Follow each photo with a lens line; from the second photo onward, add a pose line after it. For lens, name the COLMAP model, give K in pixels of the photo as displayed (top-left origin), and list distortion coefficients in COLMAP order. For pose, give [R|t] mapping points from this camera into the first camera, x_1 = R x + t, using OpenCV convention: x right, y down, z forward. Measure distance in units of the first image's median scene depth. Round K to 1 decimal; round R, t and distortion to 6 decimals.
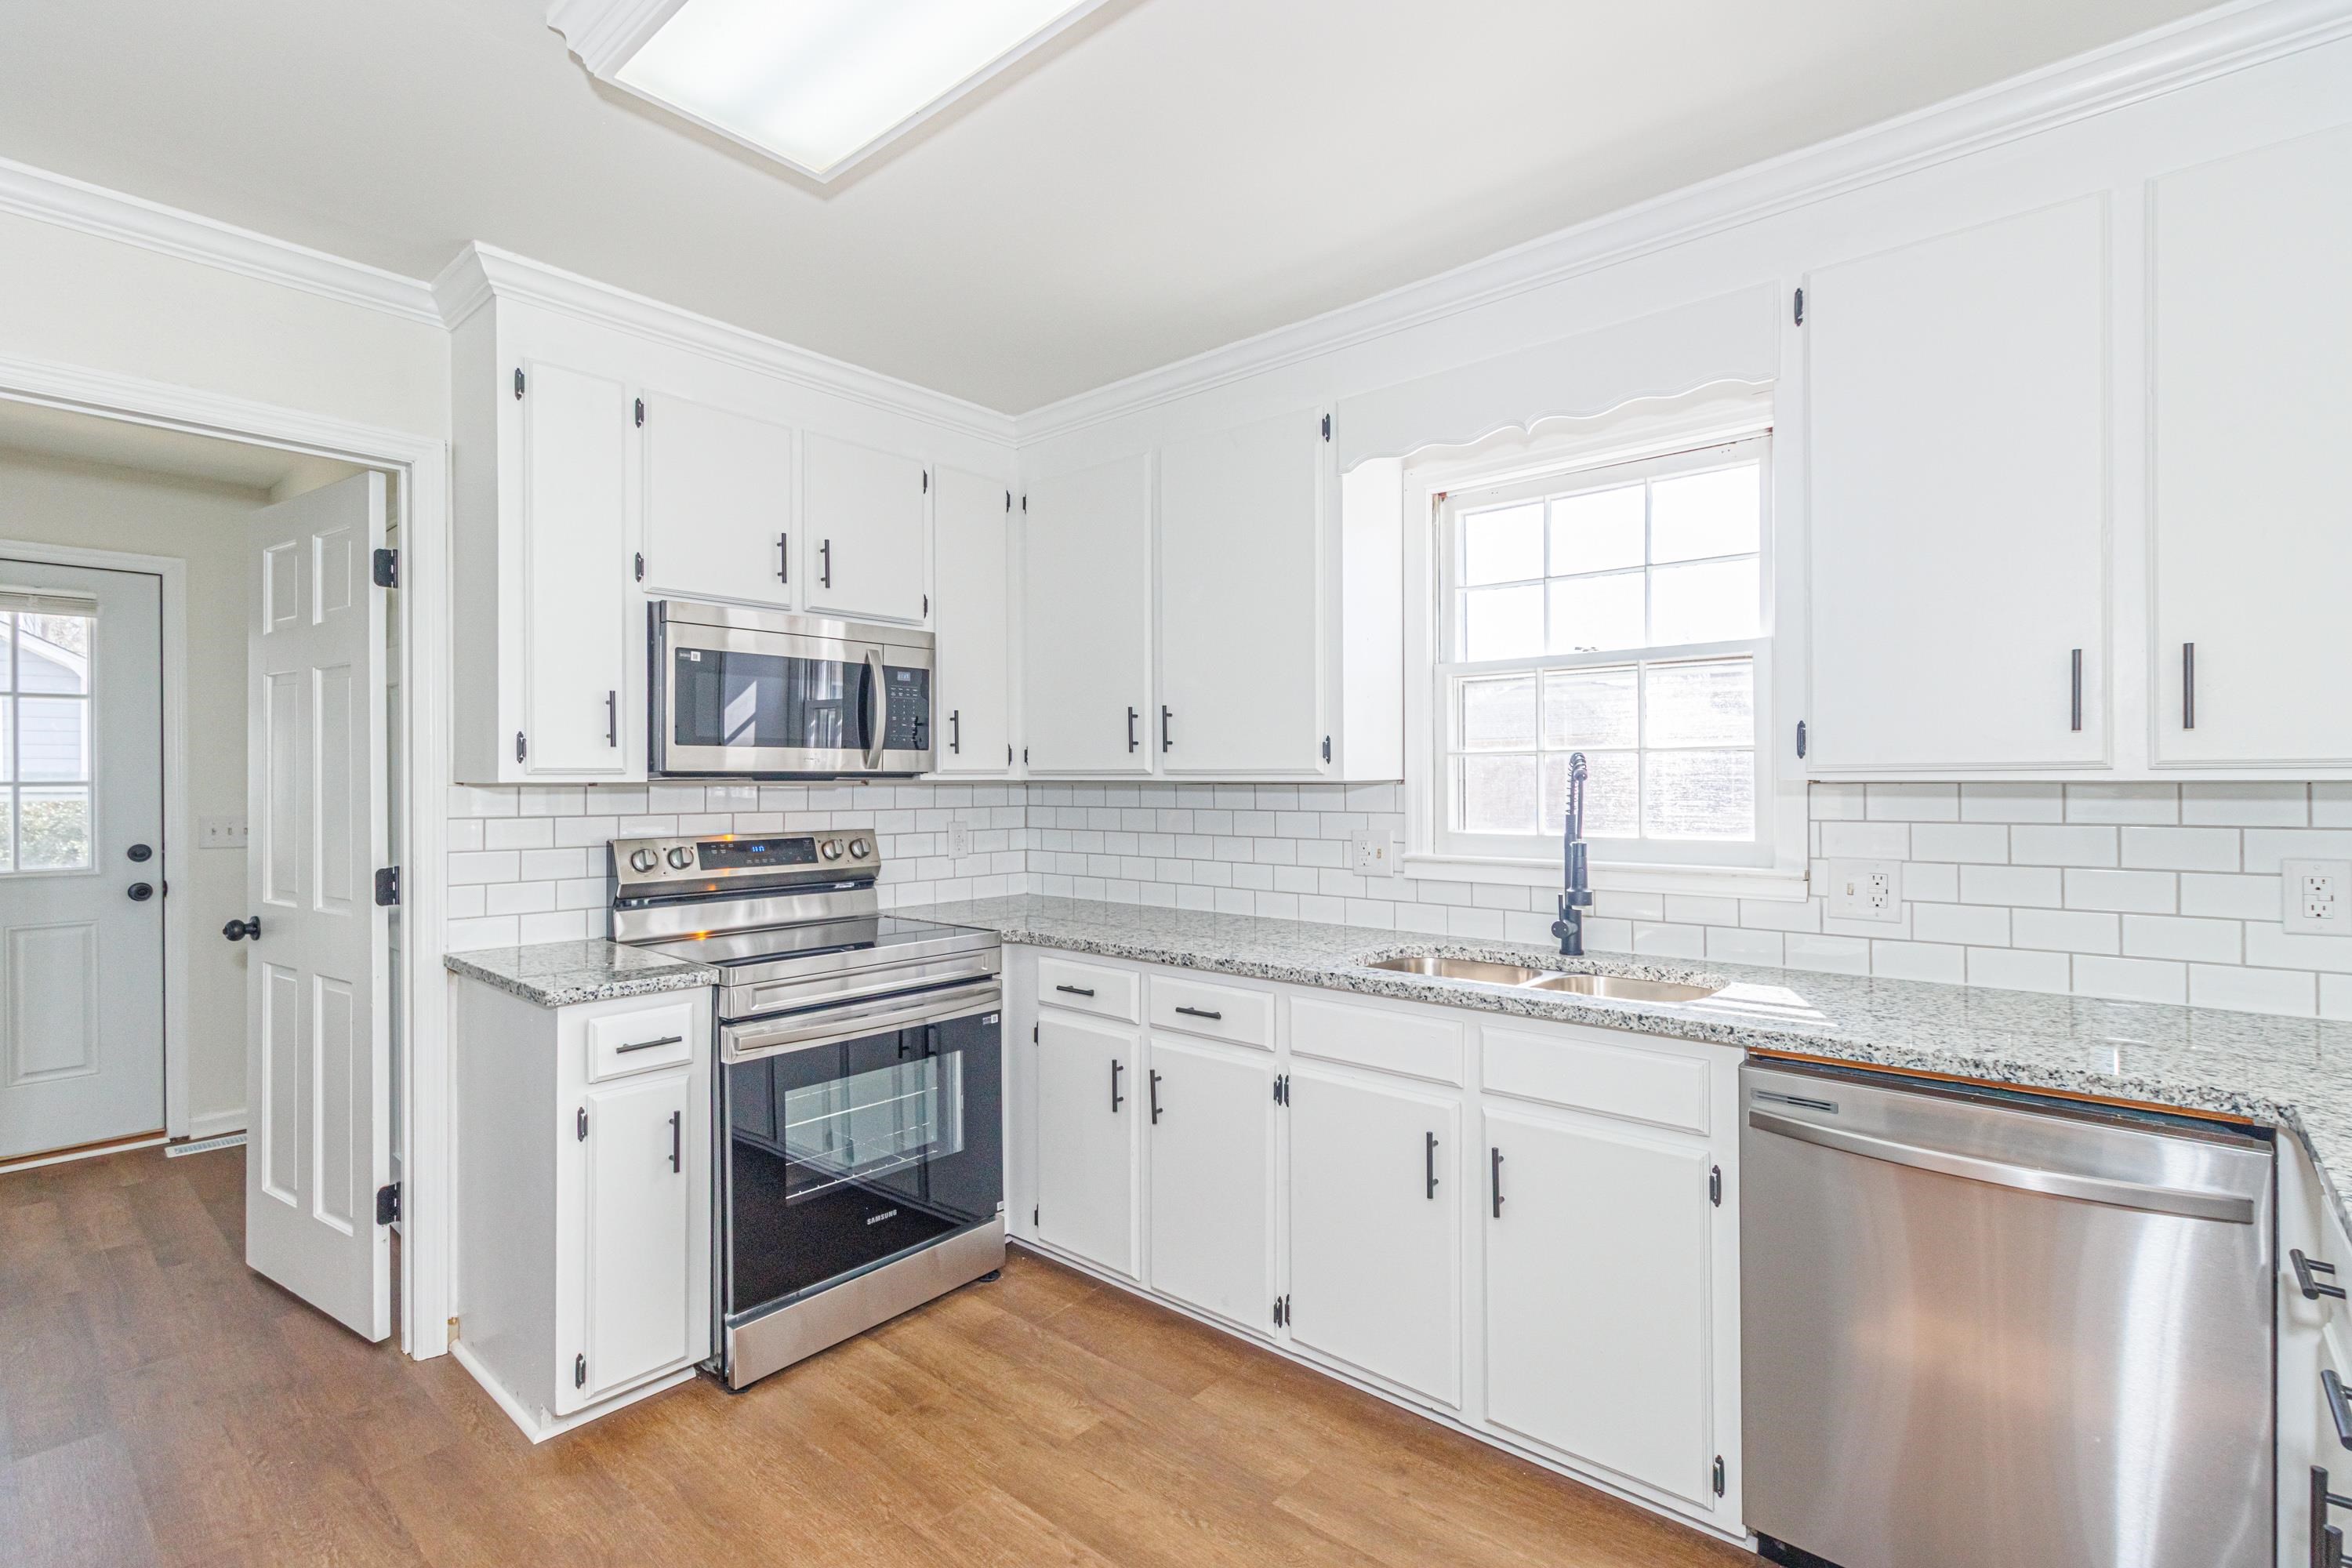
lens RADIAL K [[1084.2, 0, 1156.7], [0, 1084.2, 771.9], [0, 0, 1]] dist [-0.001466, 0.000695]
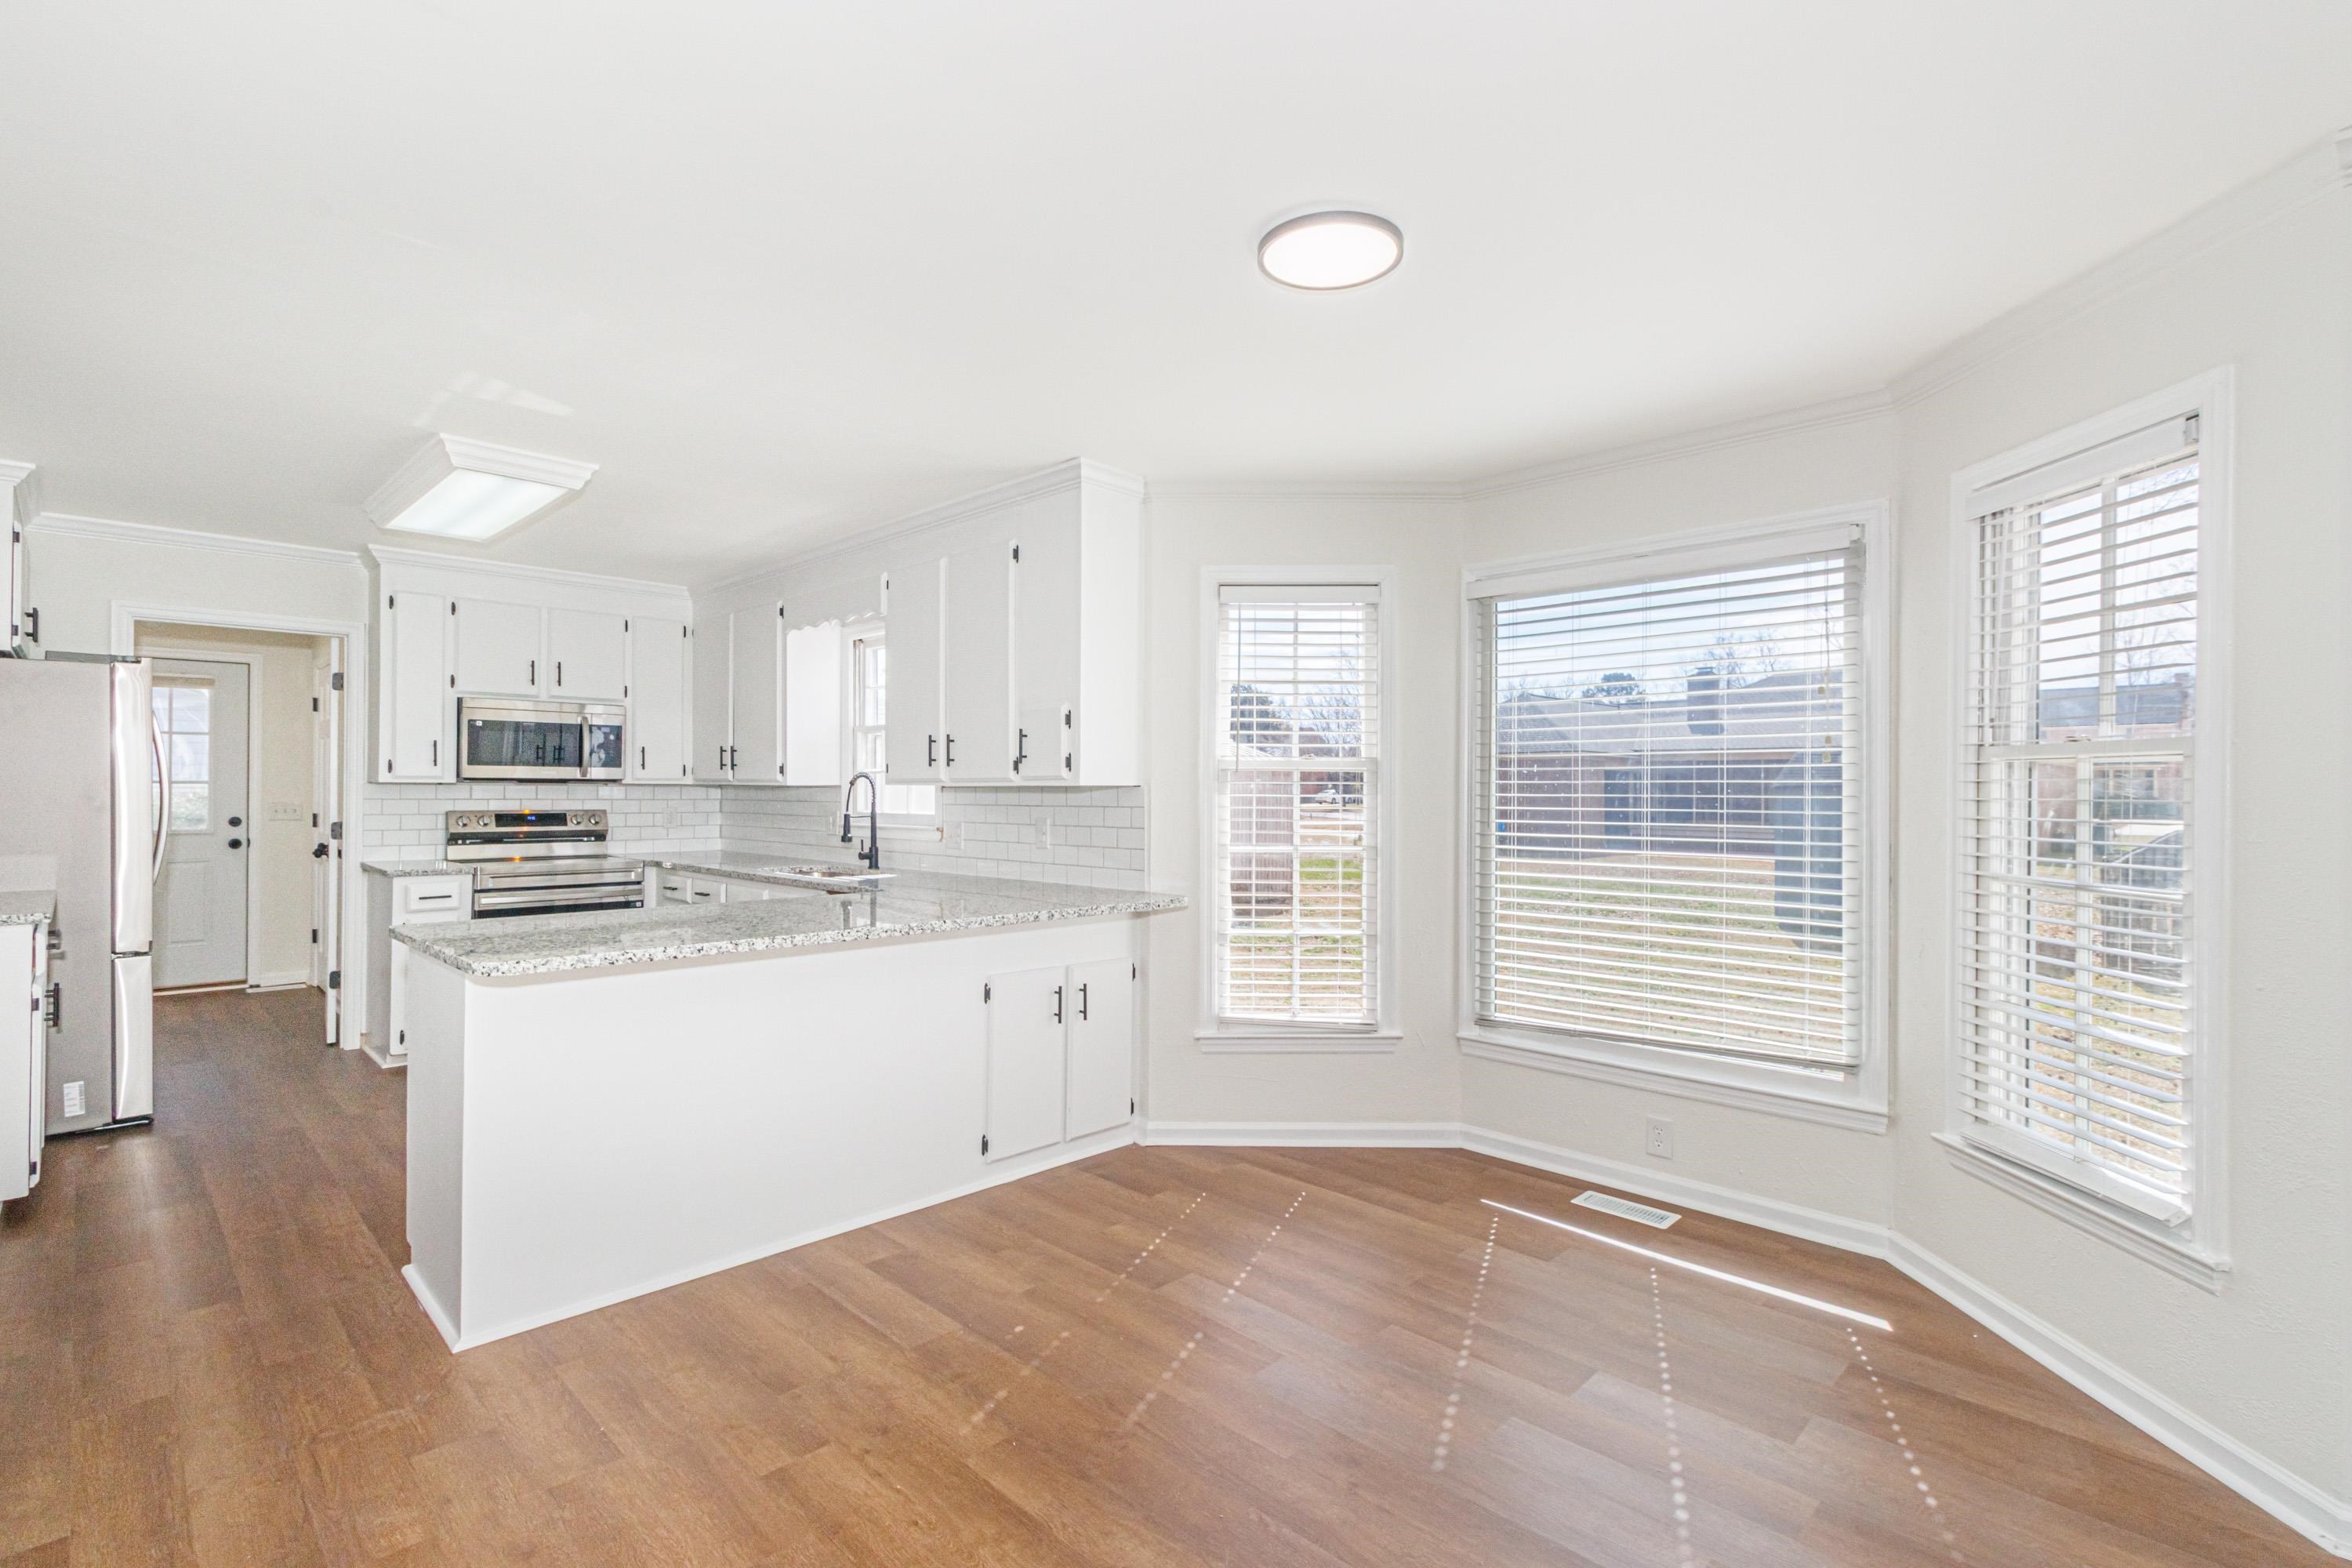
lens RADIAL K [[1082.8, 0, 1171.1], [0, 1082.8, 773.1], [0, 0, 1]] dist [0.001537, 0.000755]
pose [[0.998214, 0.007515, -0.059272, 0.945407], [-0.008041, 0.999930, -0.008634, -0.001979], [0.059203, 0.009095, 0.998205, -0.926533]]
